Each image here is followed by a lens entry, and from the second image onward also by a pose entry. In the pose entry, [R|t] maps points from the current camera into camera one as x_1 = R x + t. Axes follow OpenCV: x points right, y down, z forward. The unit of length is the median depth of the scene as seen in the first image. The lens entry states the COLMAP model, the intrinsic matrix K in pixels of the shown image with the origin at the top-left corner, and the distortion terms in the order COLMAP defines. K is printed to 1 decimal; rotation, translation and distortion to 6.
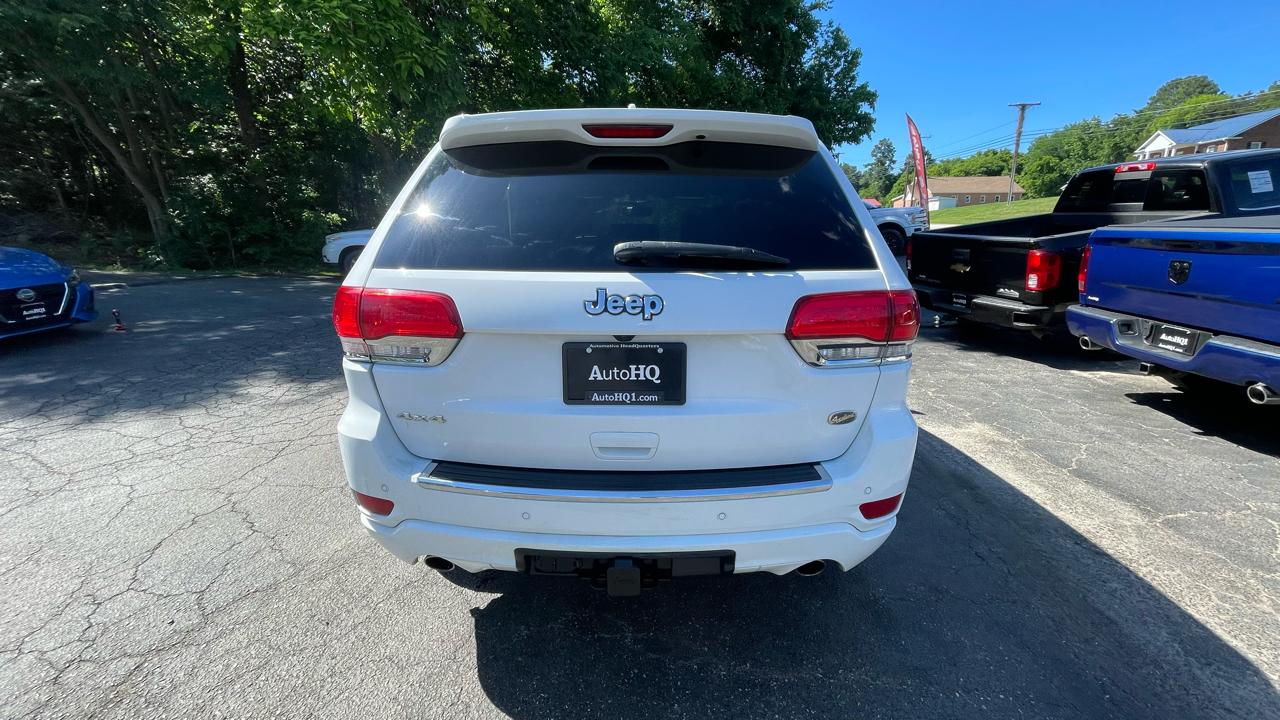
lens RADIAL K [[516.6, 0, 636.3], [0, 516.6, 357.9], [0, 0, 1]] dist [-0.003600, 0.000503]
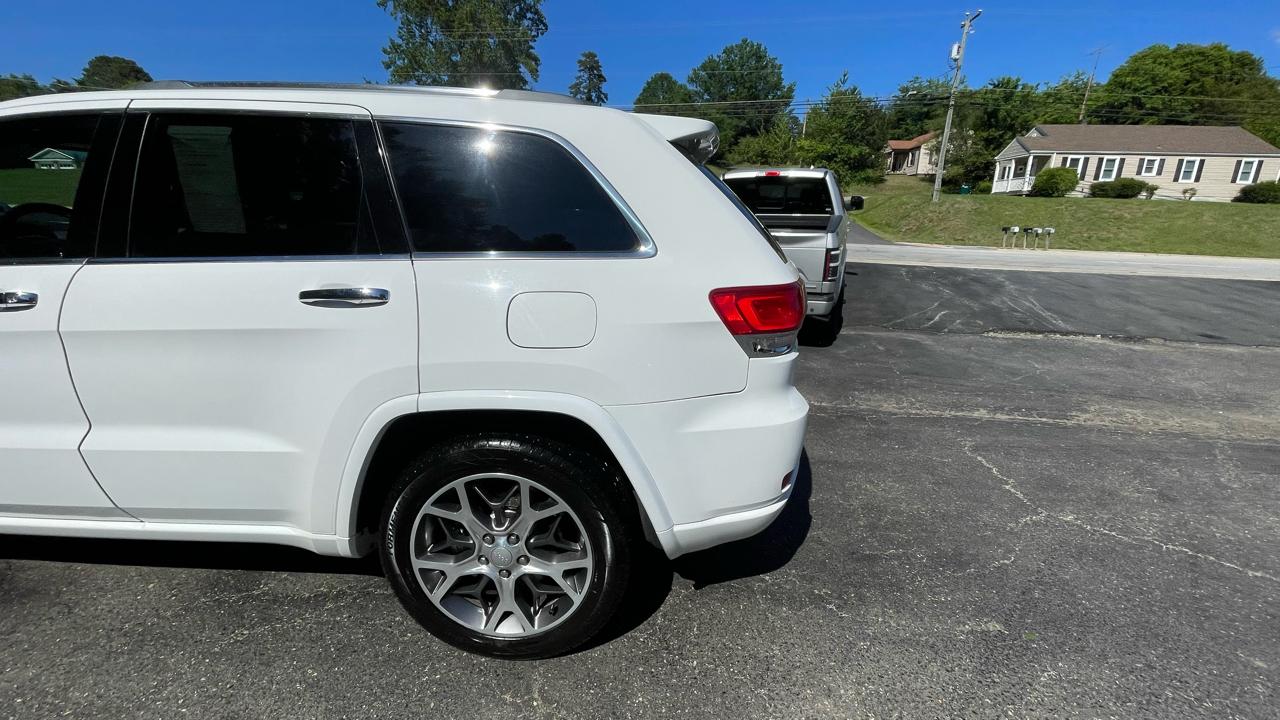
lens RADIAL K [[516.6, 0, 641.2], [0, 516.6, 361.4], [0, 0, 1]] dist [-0.003600, 0.000503]
pose [[0.042047, -0.259412, 0.964851, -0.087837], [0.217434, 0.944935, 0.244582, -0.016746], [-0.975169, 0.199507, 0.096137, 0.065704]]
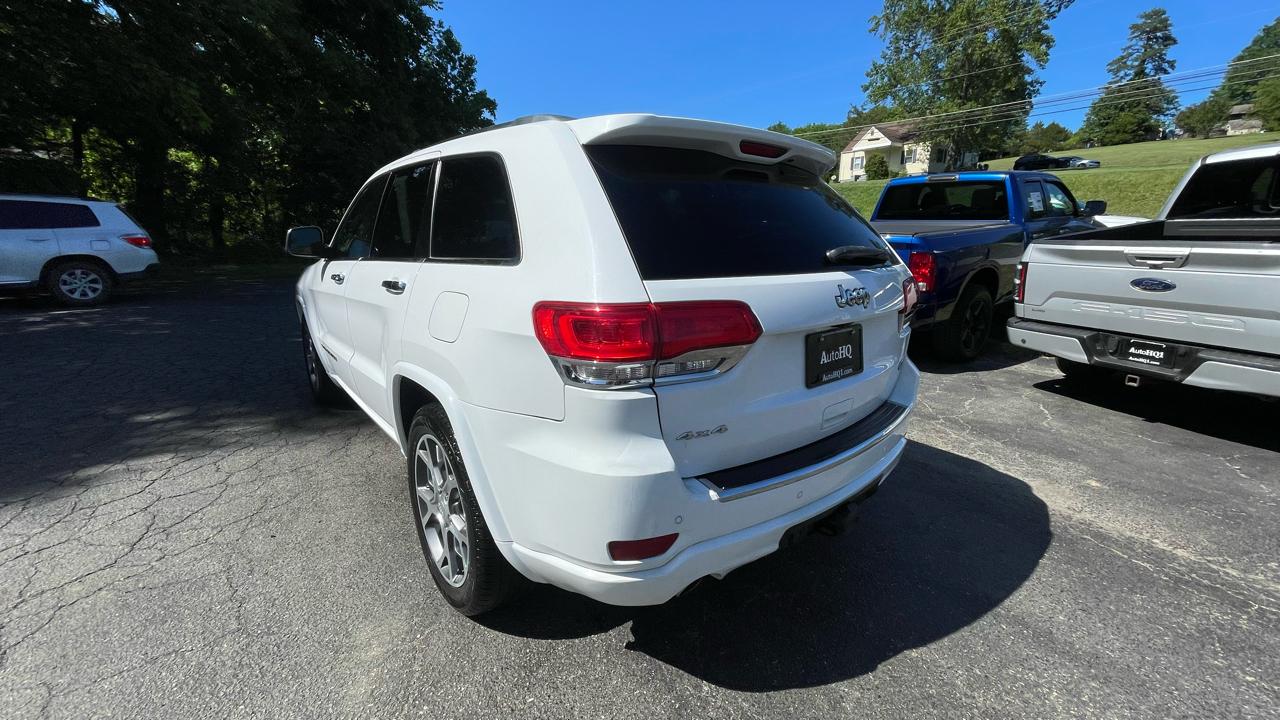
lens RADIAL K [[516.6, 0, 637.4], [0, 516.6, 359.4], [0, 0, 1]] dist [-0.003600, 0.000503]
pose [[0.765545, -0.149863, 0.625685, -0.058096], [0.148439, 0.987398, 0.054879, -0.004824], [-0.626025, 0.050864, 0.778143, 0.017586]]
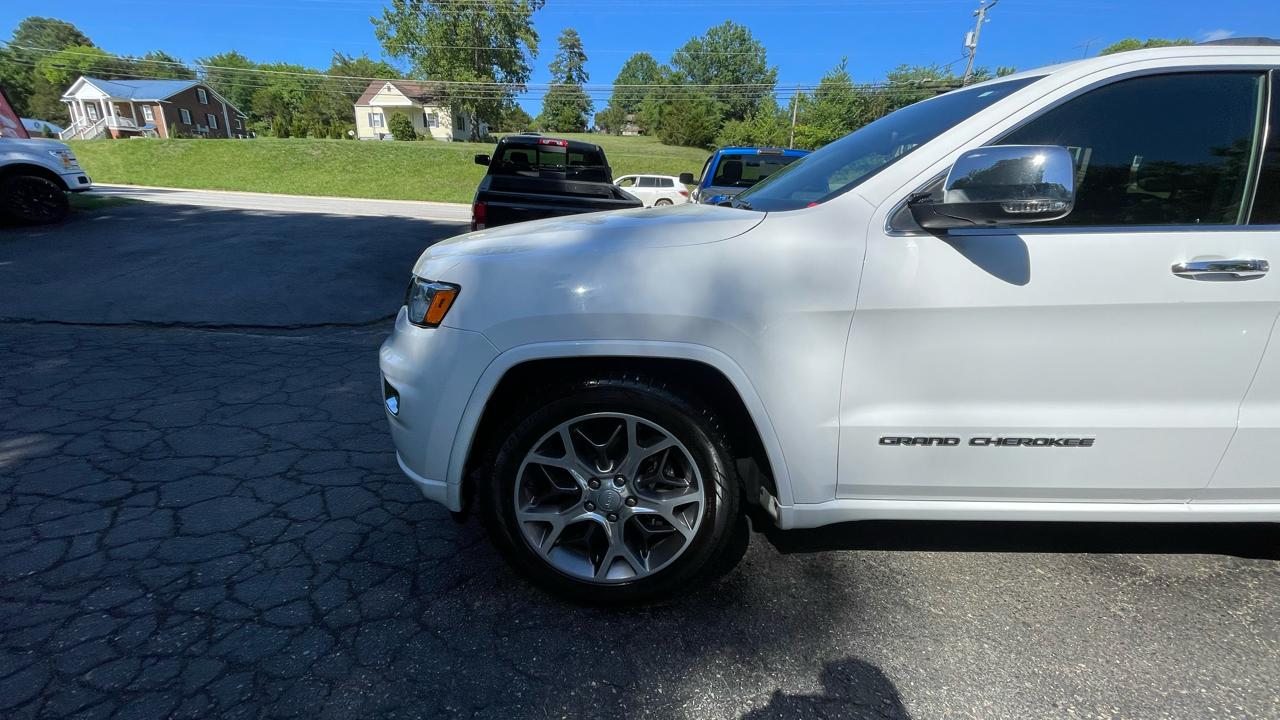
lens RADIAL K [[516.6, 0, 640.3], [0, 516.6, 359.4], [0, 0, 1]] dist [-0.003600, 0.000503]
pose [[-0.016889, -0.284326, 0.958579, -0.086642], [0.206807, 0.936990, 0.281567, -0.042353], [-0.978236, 0.202996, 0.042976, 0.193021]]
